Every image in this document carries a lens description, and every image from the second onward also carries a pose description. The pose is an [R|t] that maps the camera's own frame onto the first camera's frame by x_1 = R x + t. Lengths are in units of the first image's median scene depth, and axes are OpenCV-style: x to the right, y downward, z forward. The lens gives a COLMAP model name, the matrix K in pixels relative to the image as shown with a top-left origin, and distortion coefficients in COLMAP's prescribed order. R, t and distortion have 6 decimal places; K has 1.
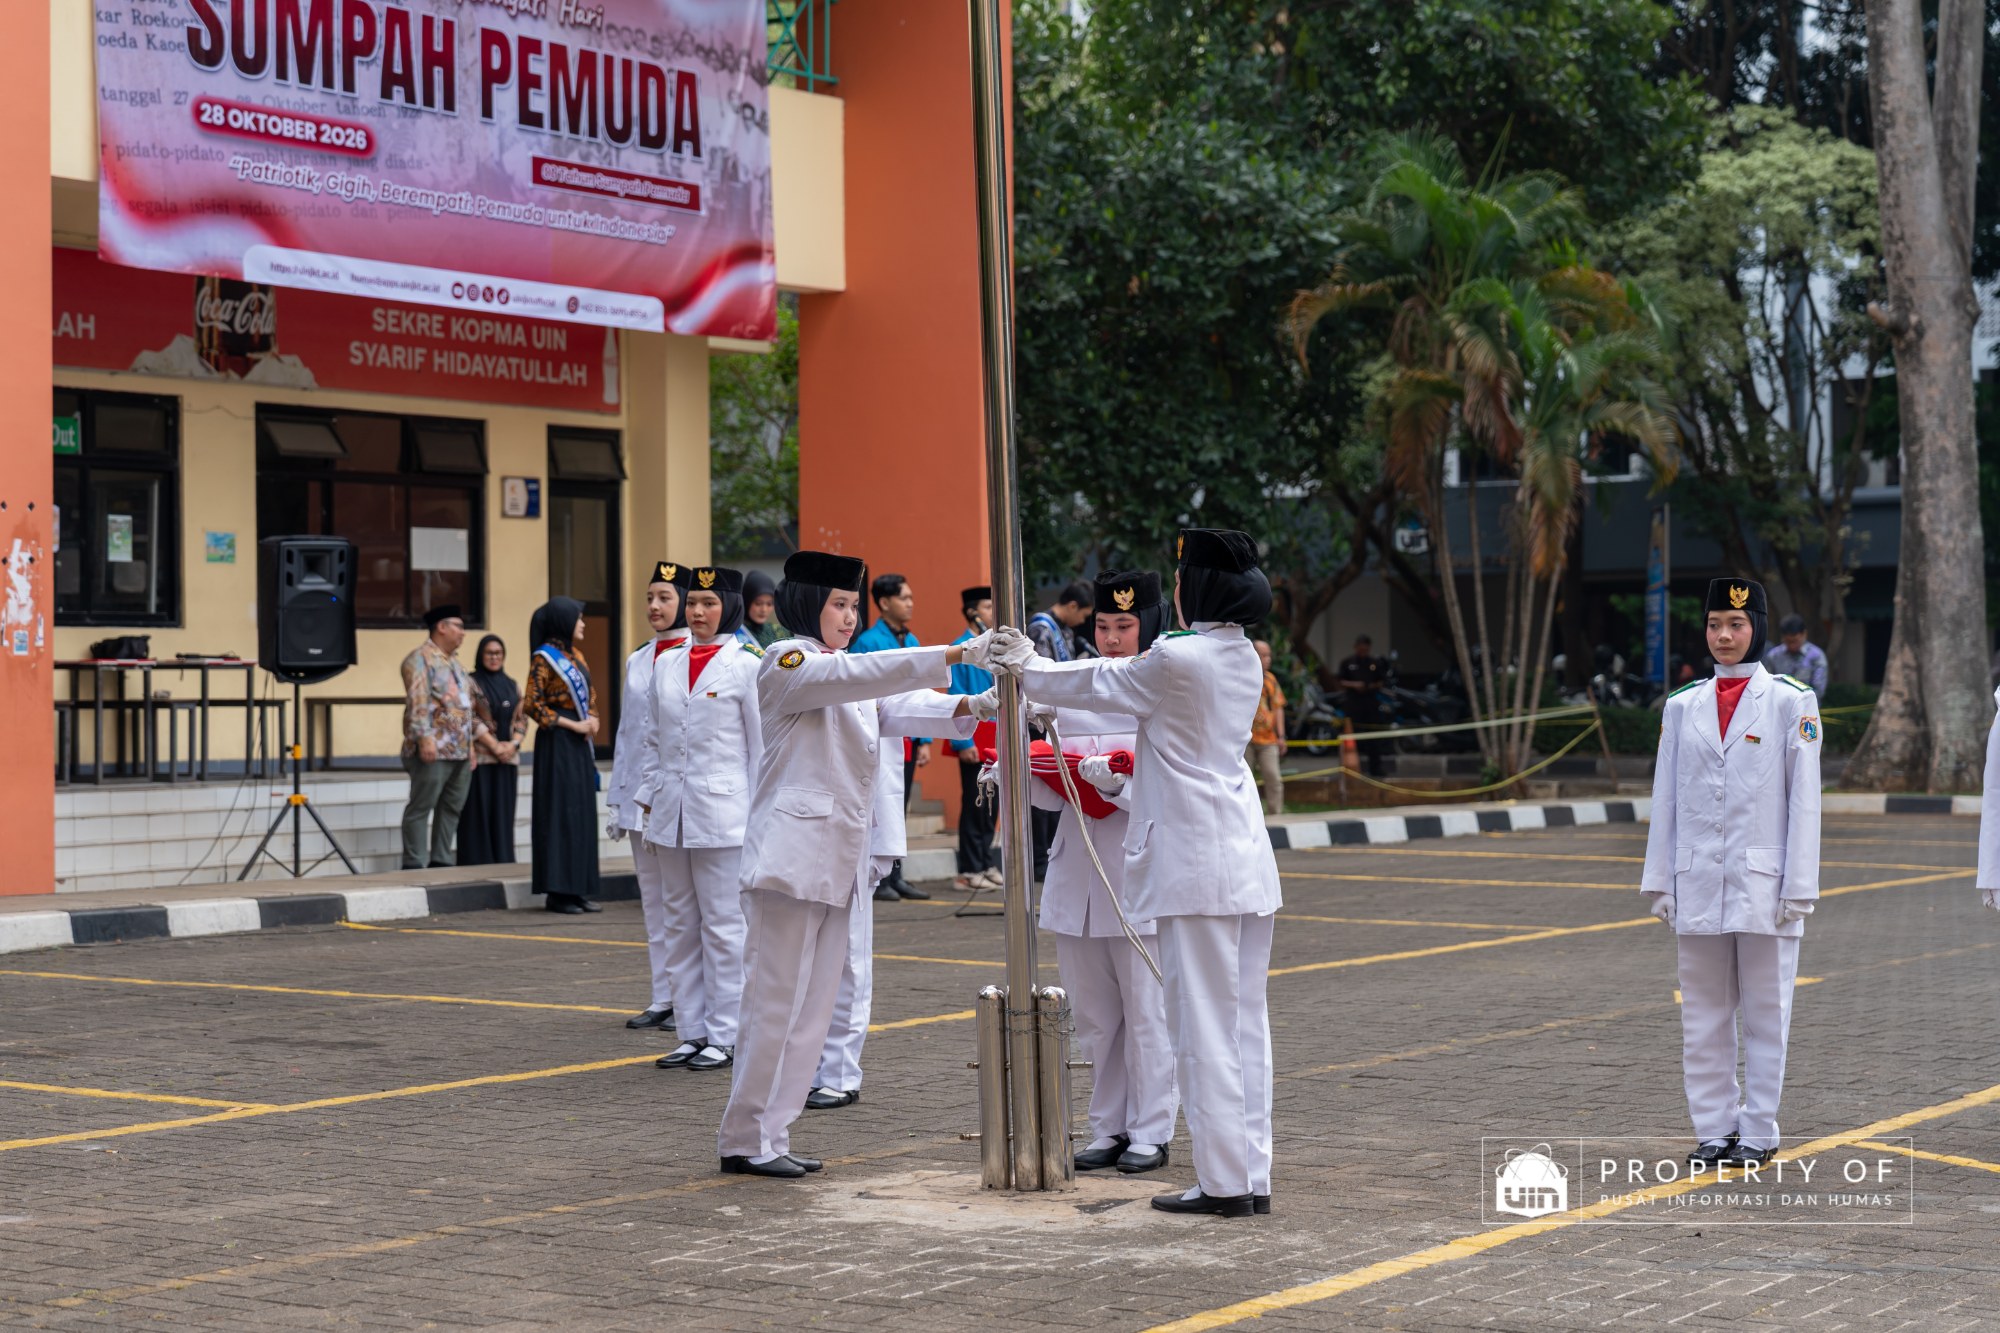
lens RADIAL K [[4466.3, 0, 996.4], [0, 4466.3, 790.7], [0, 0, 1]] dist [0.275898, -0.486700]
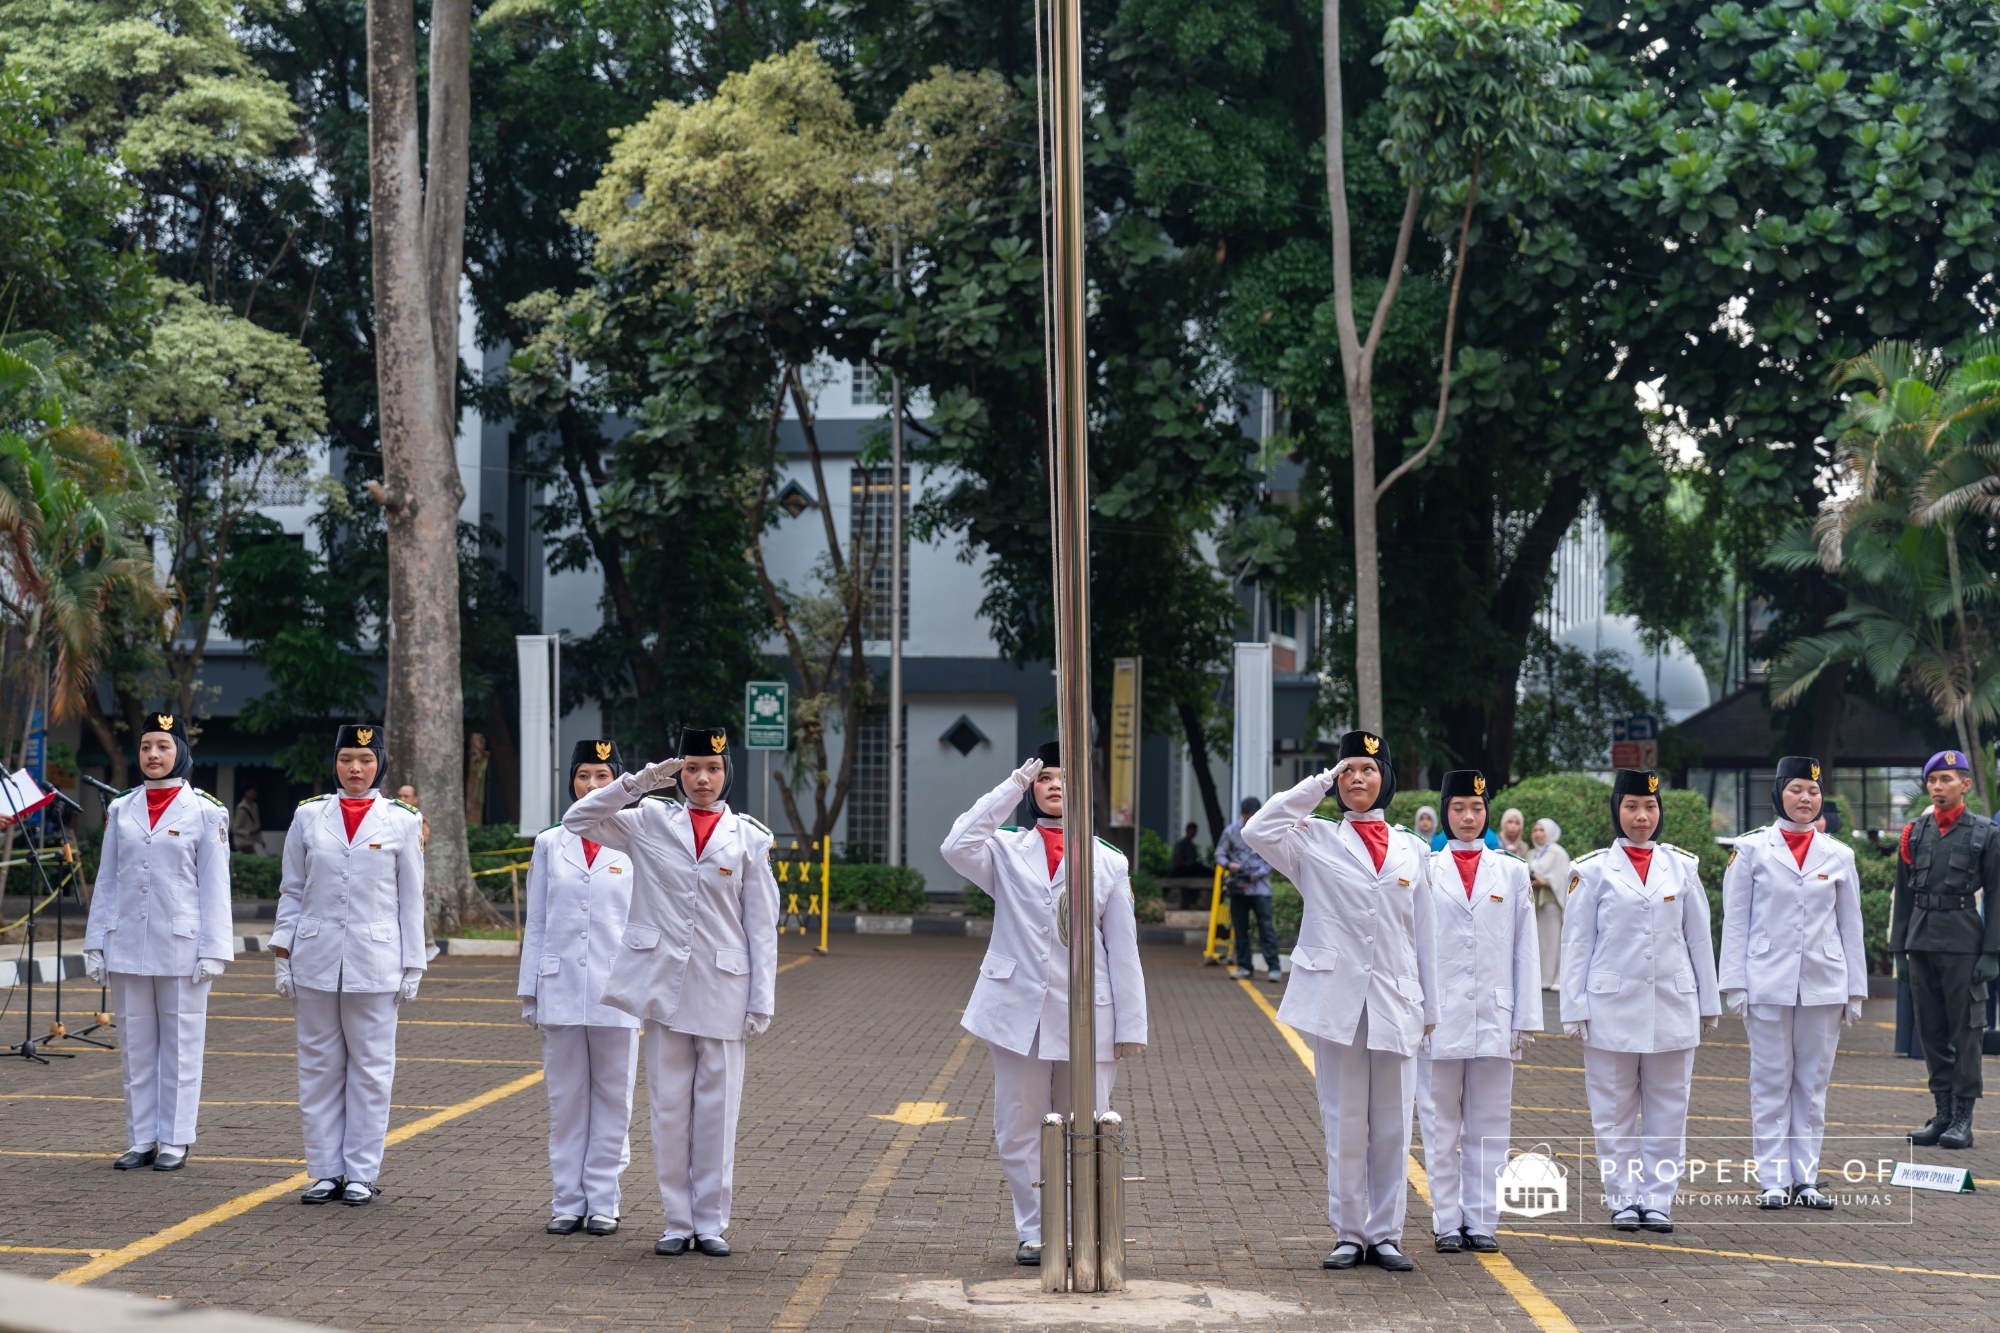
lens RADIAL K [[4458.3, 0, 1006.6], [0, 4458.3, 806.2], [0, 0, 1]] dist [0.239379, -0.050935]
pose [[0.854945, 0.019376, 0.518357, -0.324368], [-0.005539, 0.999586, -0.028227, -0.001386], [-0.518689, 0.021261, 0.854699, 0.015028]]
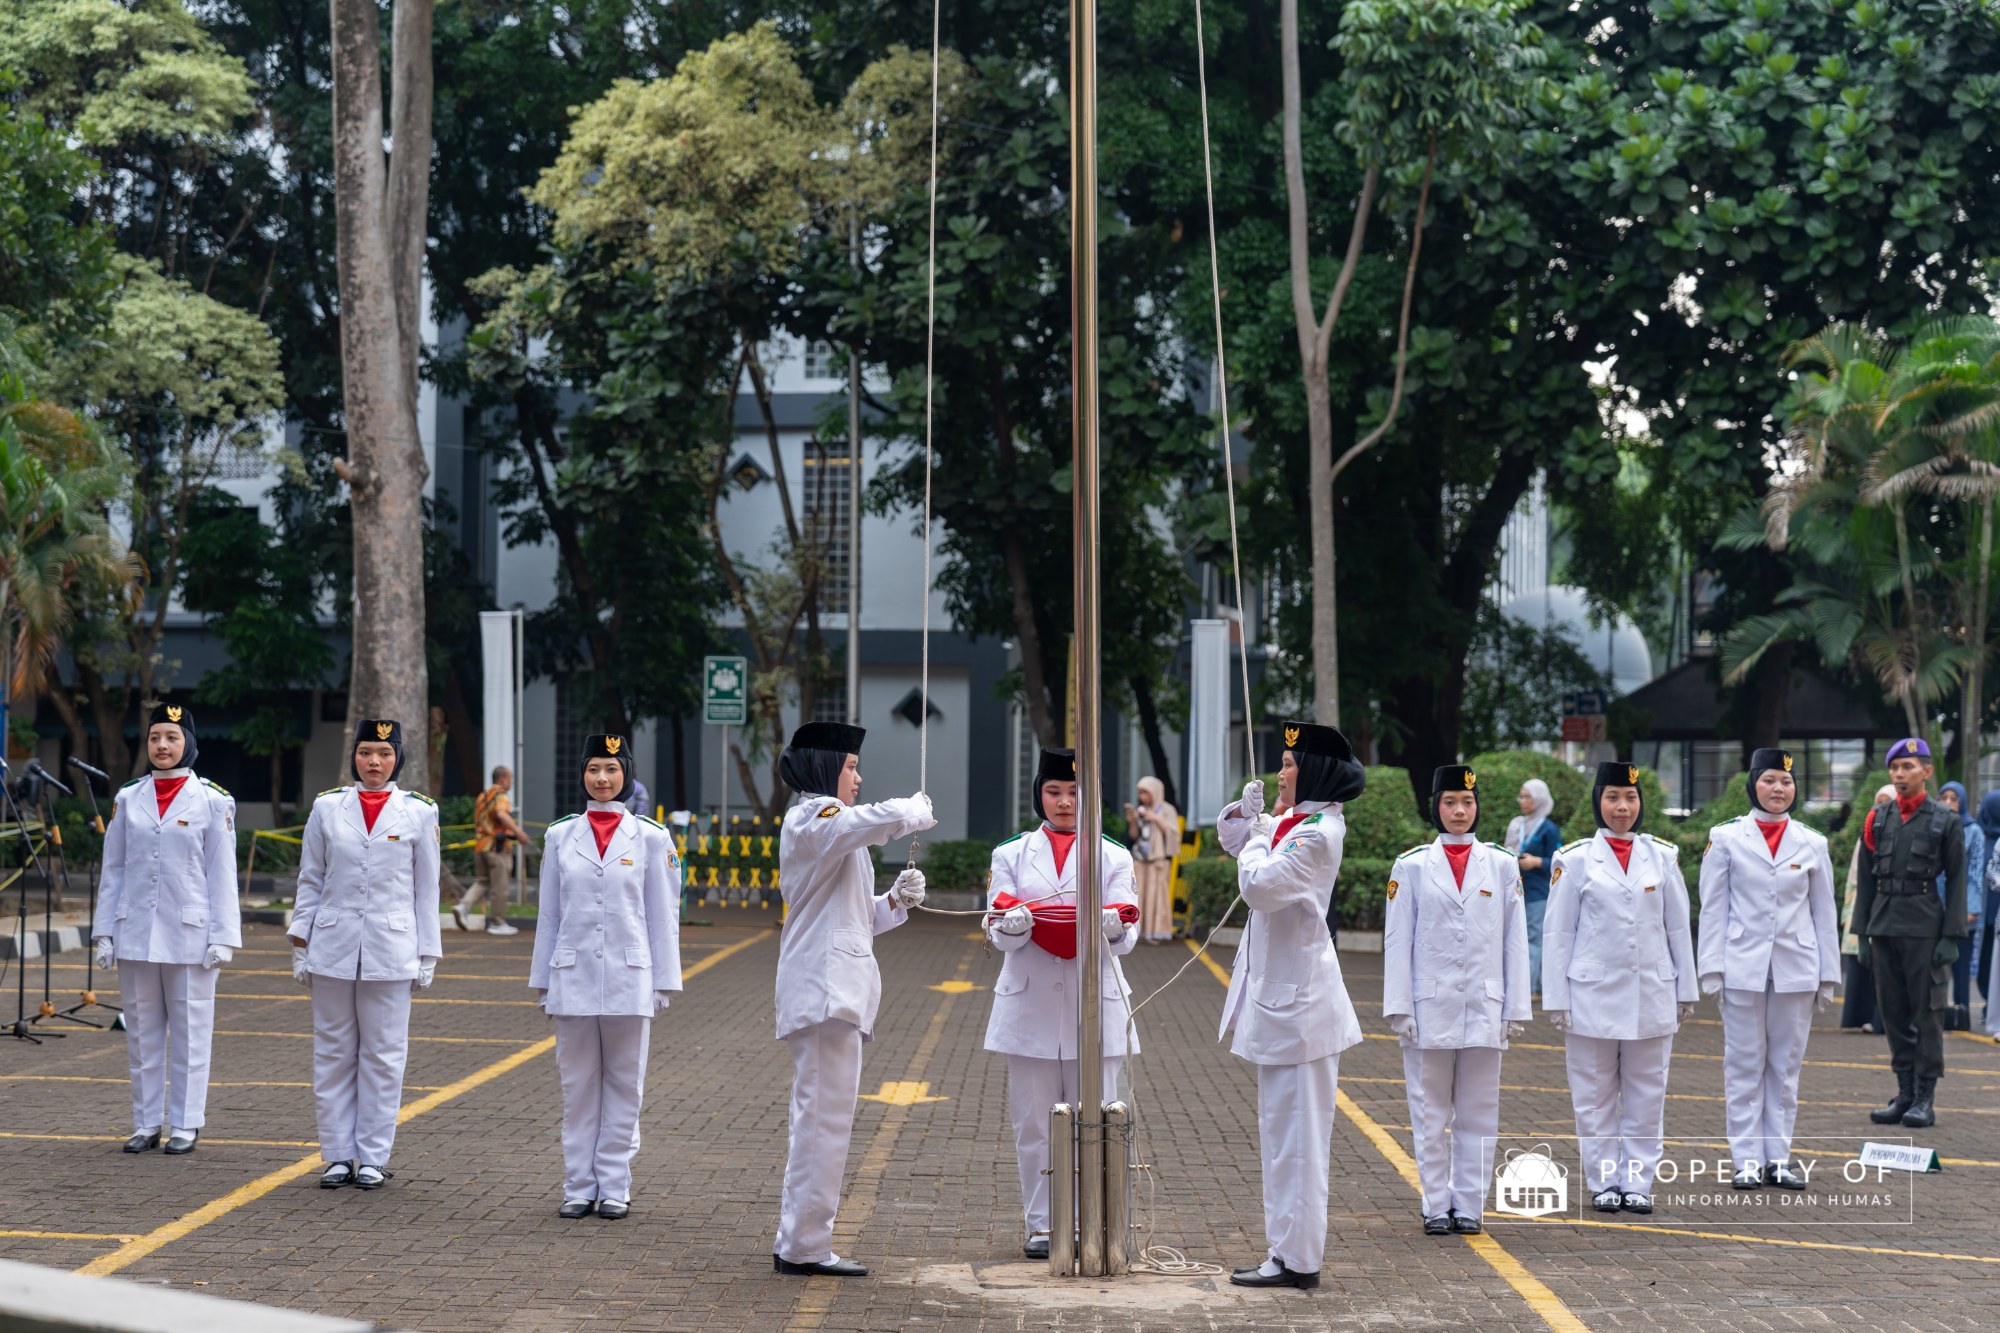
lens RADIAL K [[4466.3, 0, 996.4], [0, 4466.3, 790.7], [0, 0, 1]] dist [0.275898, -0.486700]
pose [[0.847498, 0.016692, 0.530536, -0.344114], [-0.005398, 0.999725, -0.022831, -0.006092], [-0.530771, 0.016486, 0.847355, 0.005103]]
